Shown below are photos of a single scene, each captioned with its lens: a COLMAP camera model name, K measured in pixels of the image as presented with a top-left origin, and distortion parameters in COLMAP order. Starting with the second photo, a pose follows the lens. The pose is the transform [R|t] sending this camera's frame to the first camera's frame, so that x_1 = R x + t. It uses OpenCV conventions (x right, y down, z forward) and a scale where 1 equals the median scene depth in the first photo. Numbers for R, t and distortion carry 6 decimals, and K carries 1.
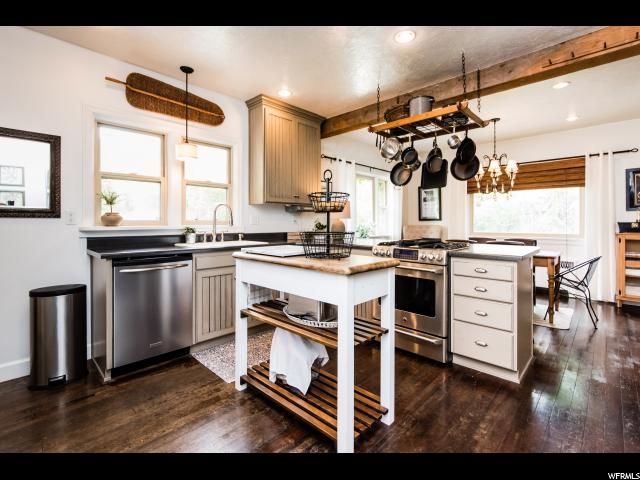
lens RADIAL K [[307.0, 0, 320.0], [0, 307.0, 240.0], [0, 0, 1]] dist [-0.000722, -0.000015]
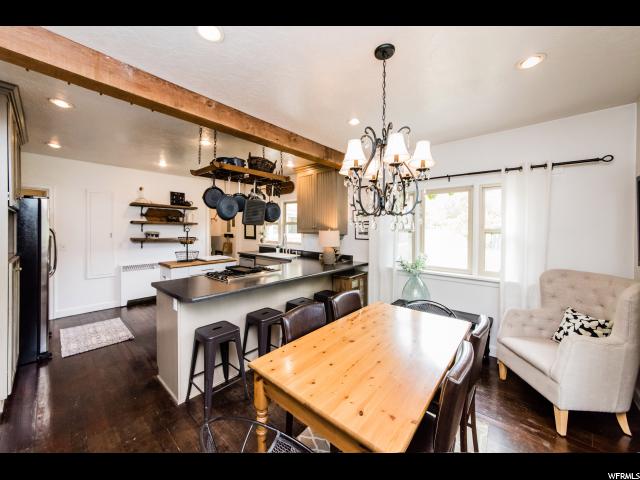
lens RADIAL K [[234.8, 0, 304.8], [0, 234.8, 229.8], [0, 0, 1]] dist [-0.000422, -0.000086]
pose [[0.024095, 0.001621, -0.999708, 0.843709], [-0.063365, 0.997990, 0.000091, -0.110304], [0.997699, 0.063345, 0.024149, 0.788909]]
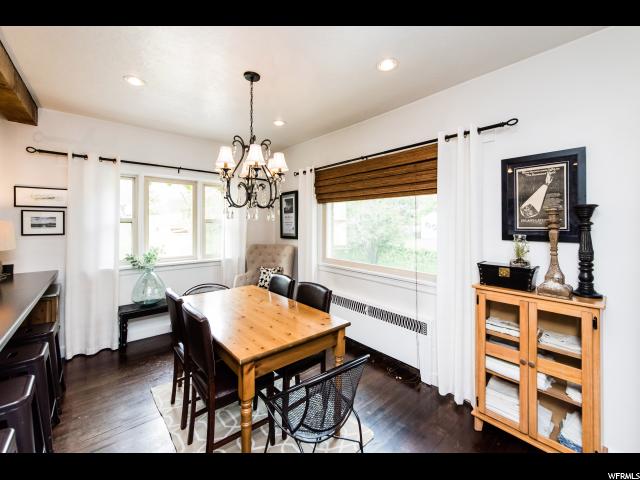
lens RADIAL K [[264.0, 0, 329.2], [0, 264.0, 227.2], [0, 0, 1]] dist [0.001331, 0.000277]
pose [[0.995190, 0.005093, -0.097827, 0.713536], [-0.008861, 0.999234, -0.038120, -0.090755], [0.097558, 0.038804, 0.994473, 0.499553]]
